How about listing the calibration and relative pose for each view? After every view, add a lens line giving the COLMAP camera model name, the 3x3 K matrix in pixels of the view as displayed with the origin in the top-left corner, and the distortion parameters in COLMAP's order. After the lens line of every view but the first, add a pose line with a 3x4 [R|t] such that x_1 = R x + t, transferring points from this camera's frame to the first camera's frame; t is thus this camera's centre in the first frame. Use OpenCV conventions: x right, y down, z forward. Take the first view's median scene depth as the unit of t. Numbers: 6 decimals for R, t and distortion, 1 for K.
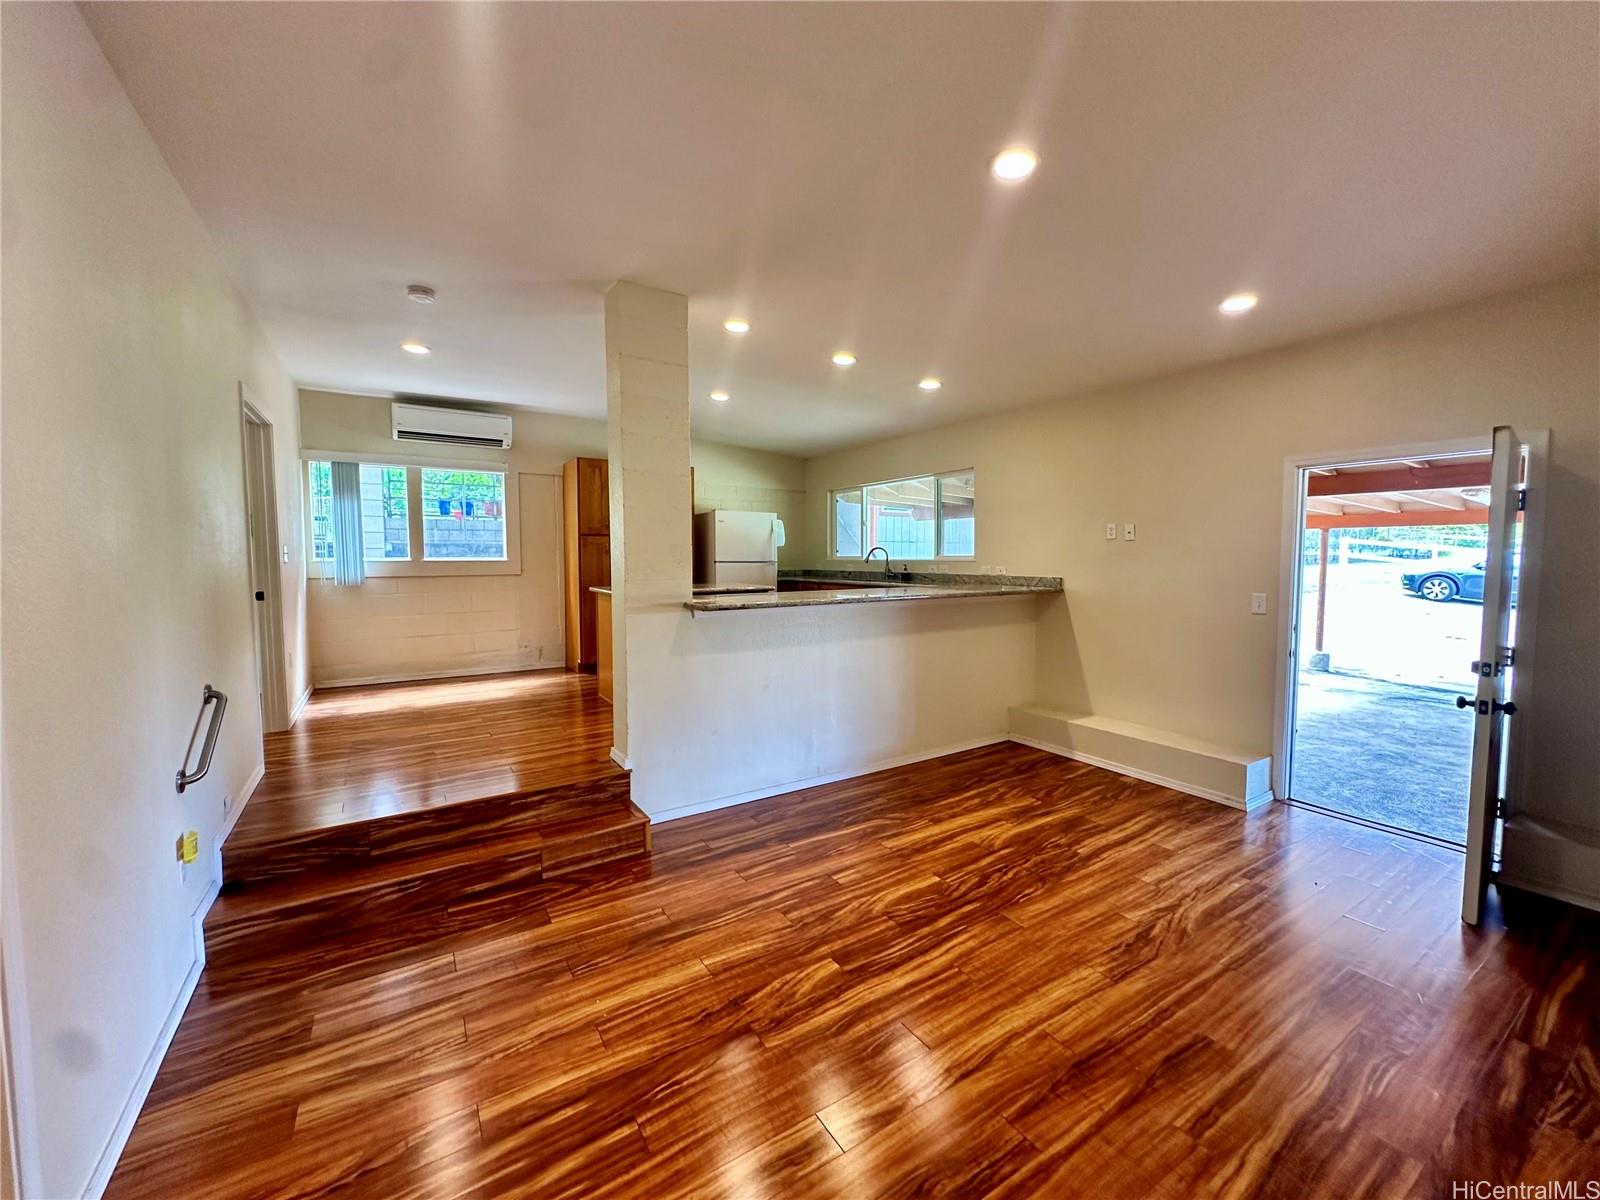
lens RADIAL K [[639.9, 0, 798.7], [0, 639.9, 598.2], [0, 0, 1]] dist [-0.002068, 0.000555]
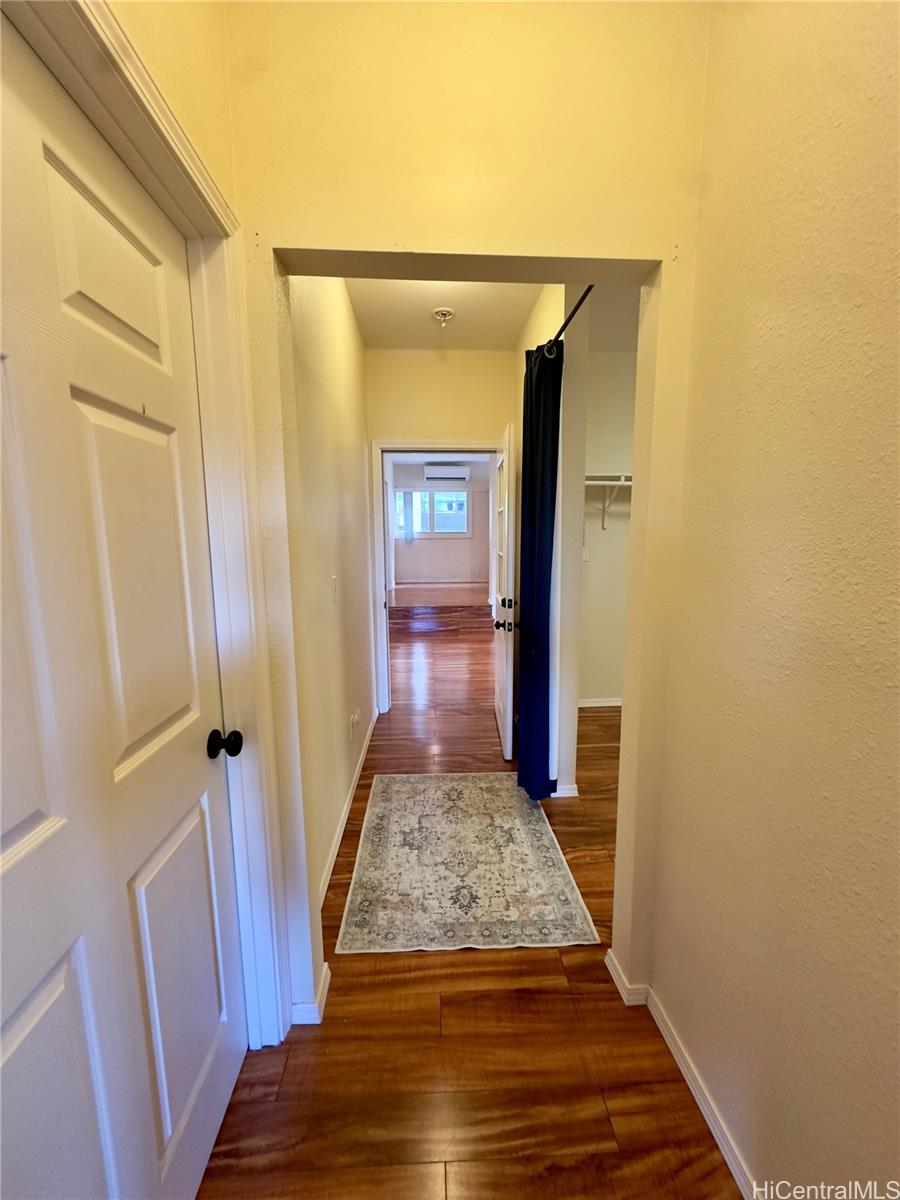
lens RADIAL K [[479.9, 0, 449.2], [0, 479.9, 601.6], [0, 0, 1]] dist [-0.002068, 0.000555]
pose [[0.863635, 0.057408, -0.500838, 0.738356], [-0.020585, 0.996682, 0.078747, 0.120301], [0.503697, -0.057699, 0.861952, -1.050014]]
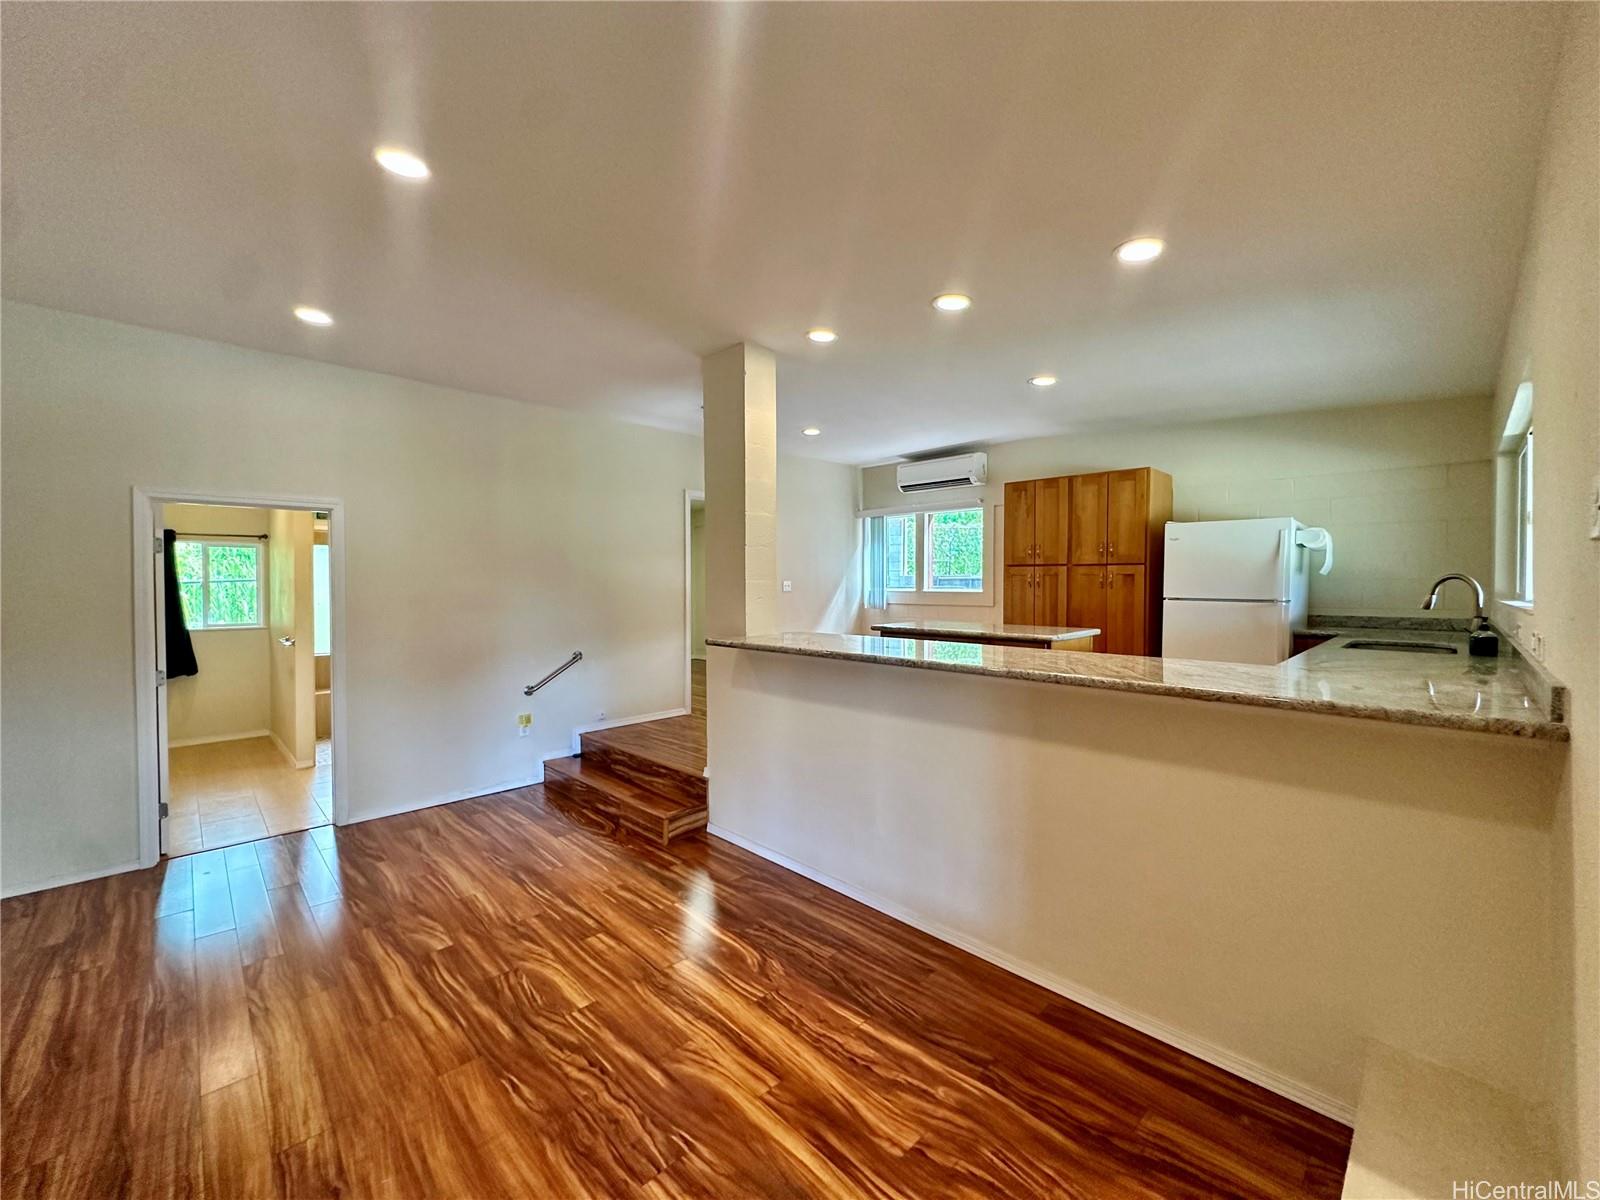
lens RADIAL K [[639.9, 0, 800.4], [0, 639.9, 593.2], [0, 0, 1]] dist [-0.002068, 0.000555]
pose [[0.204230, 0.012377, -0.978845, 1.022644], [-0.064165, 0.997939, -0.000770, -0.078882], [0.976818, 0.062965, 0.204604, 1.062852]]
